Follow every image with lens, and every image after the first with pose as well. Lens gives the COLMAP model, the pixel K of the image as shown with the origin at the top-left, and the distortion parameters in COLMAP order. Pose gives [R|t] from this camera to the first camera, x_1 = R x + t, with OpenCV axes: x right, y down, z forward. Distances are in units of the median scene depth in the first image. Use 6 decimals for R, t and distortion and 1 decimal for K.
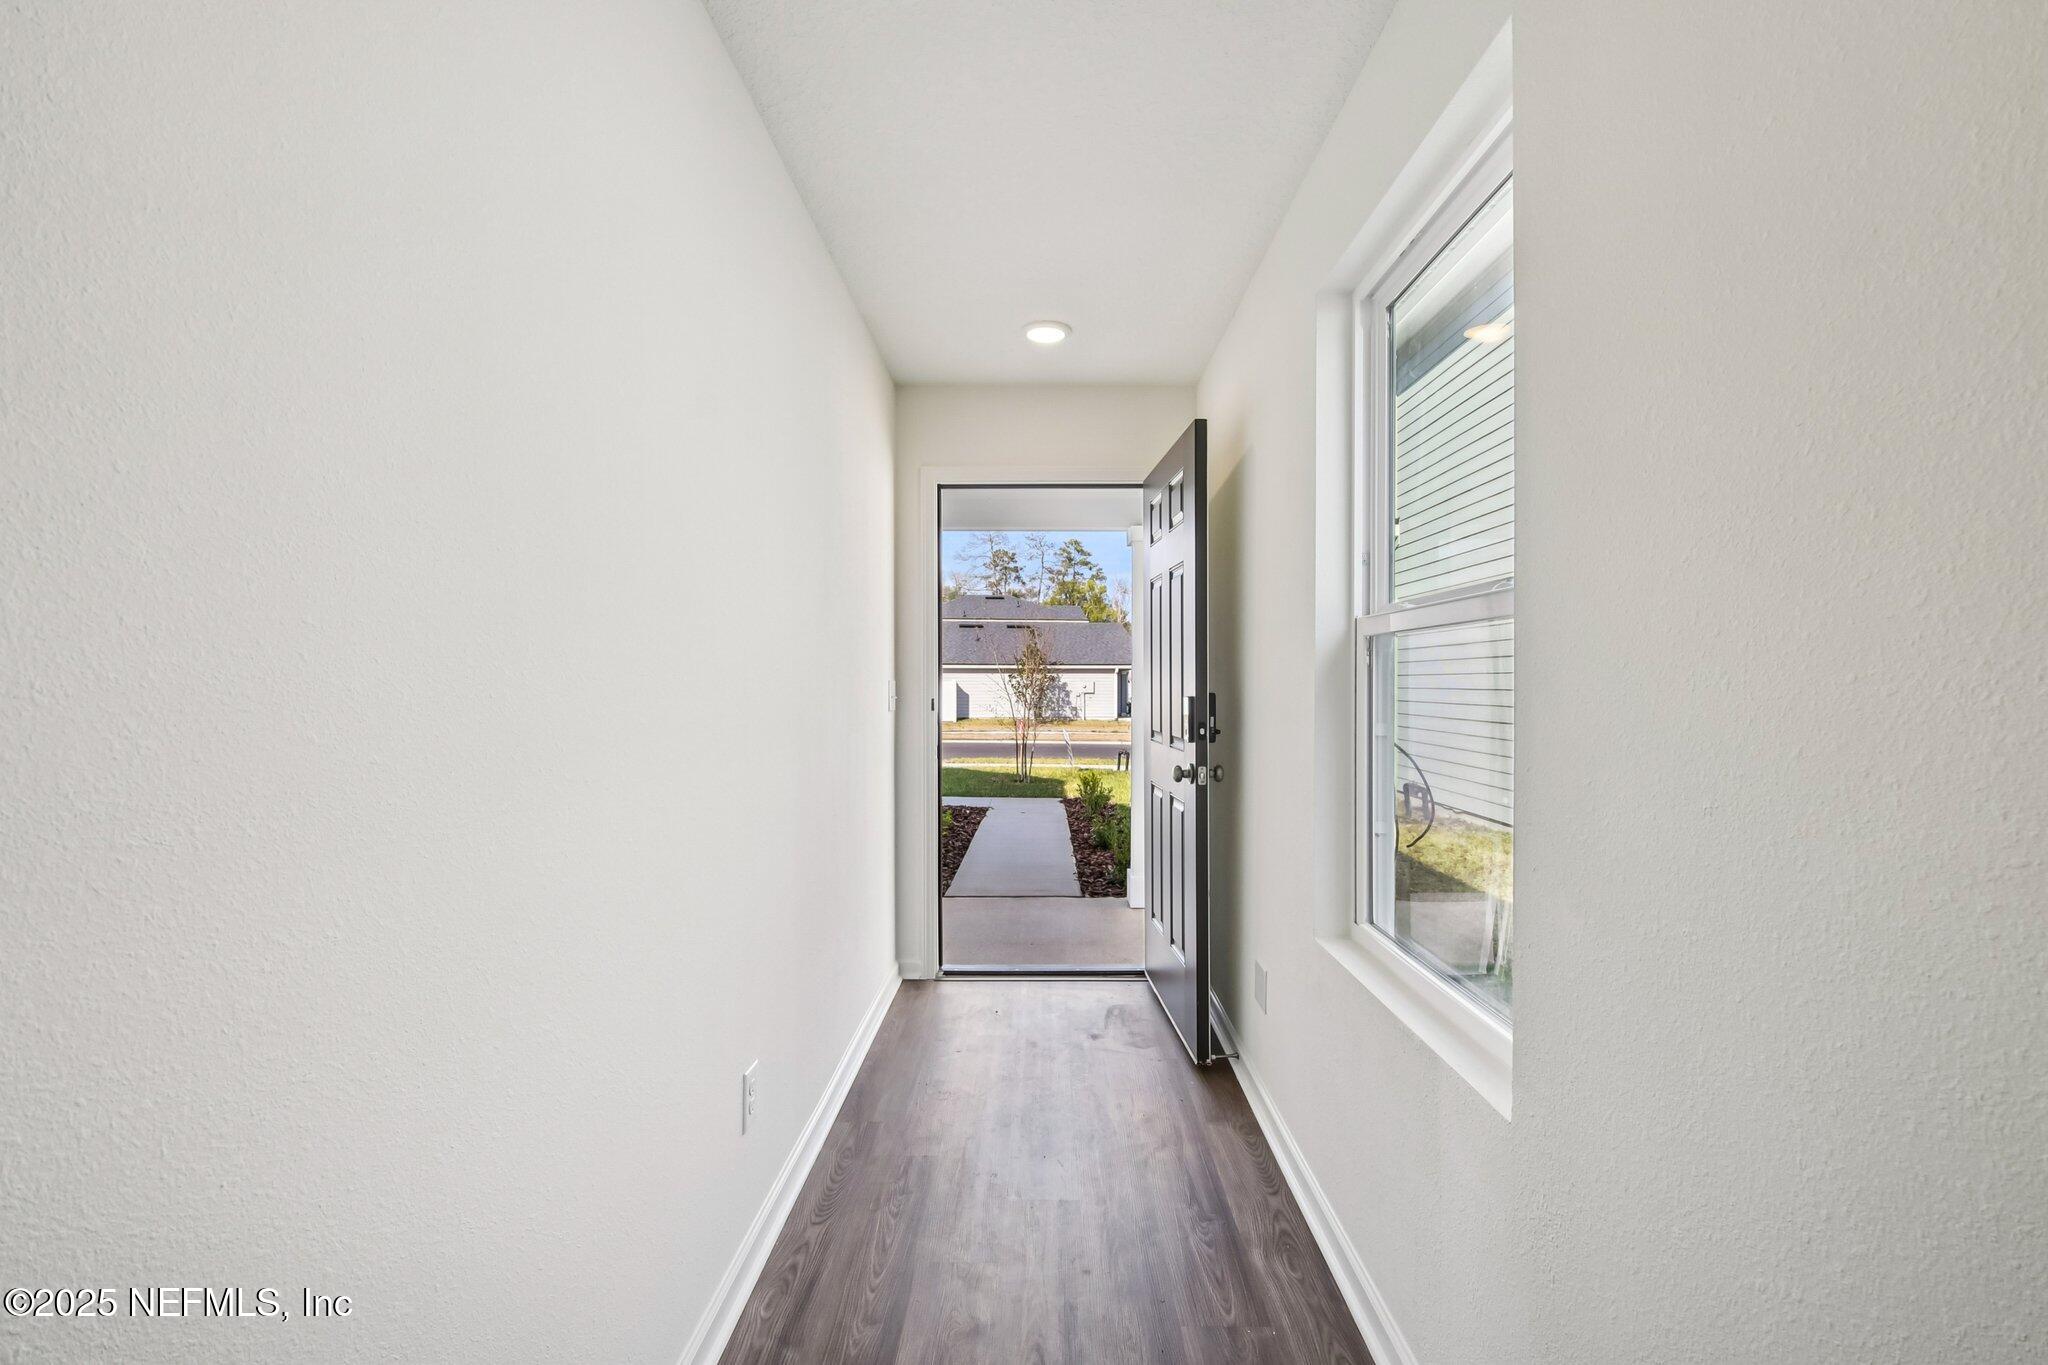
lens RADIAL K [[913.4, 0, 1025.4], [0, 913.4, 677.7], [0, 0, 1]] dist [0.003853, -0.001248]
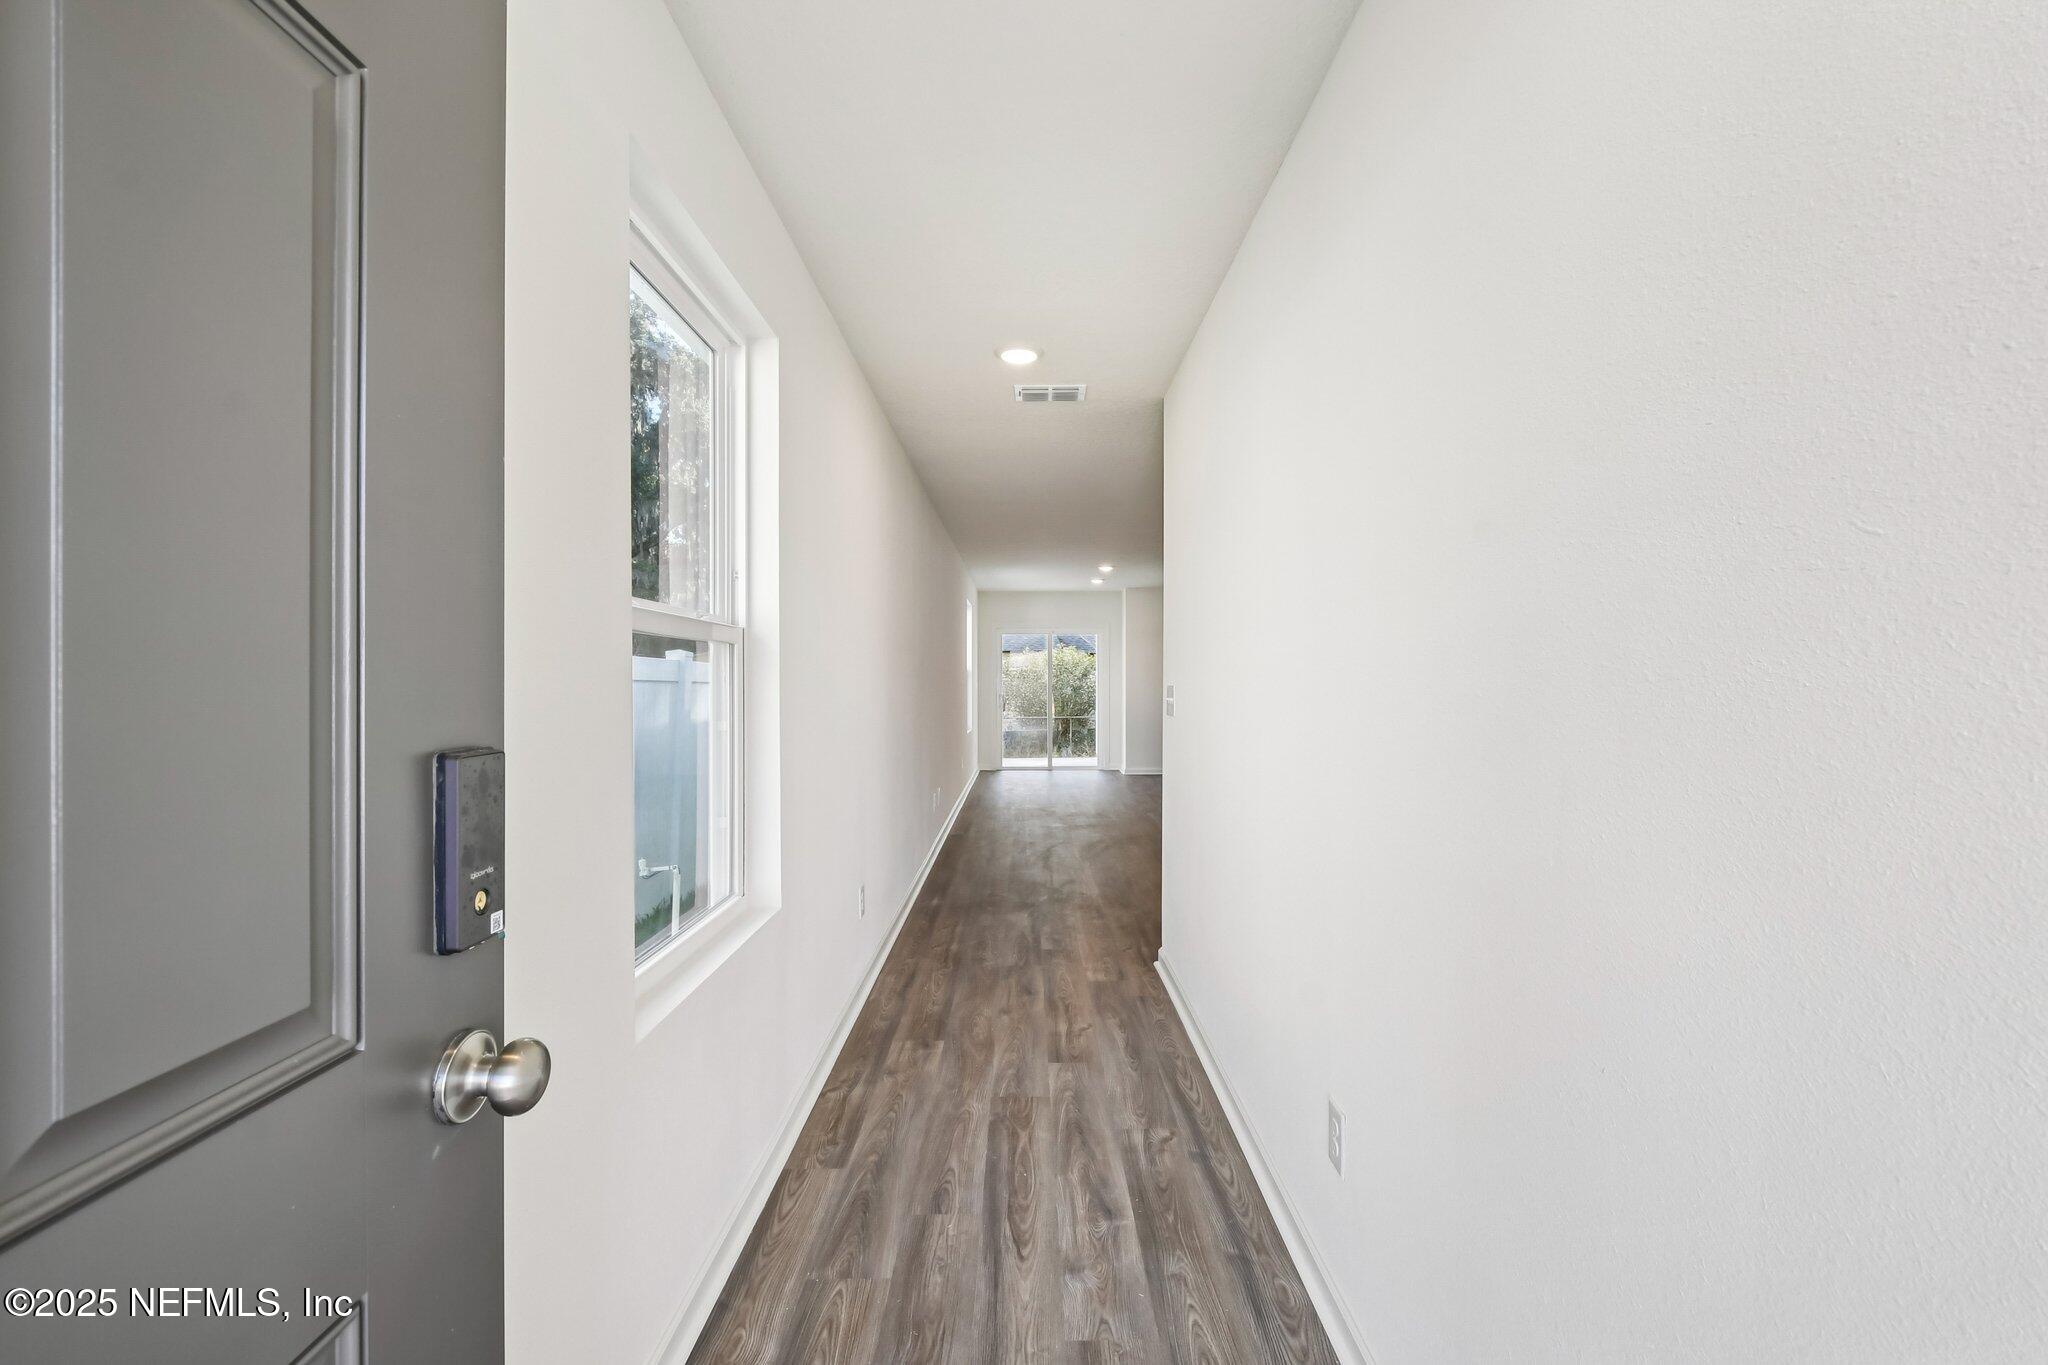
lens RADIAL K [[913.4, 0, 1026.7], [0, 913.4, 680.7], [0, 0, 1]] dist [0.003853, -0.001248]
pose [[-0.999841, -0.003577, -0.017454, 0.030365], [-0.003669, 0.999980, 0.005247, -0.005827], [0.017435, 0.005310, -0.999834, 2.096115]]
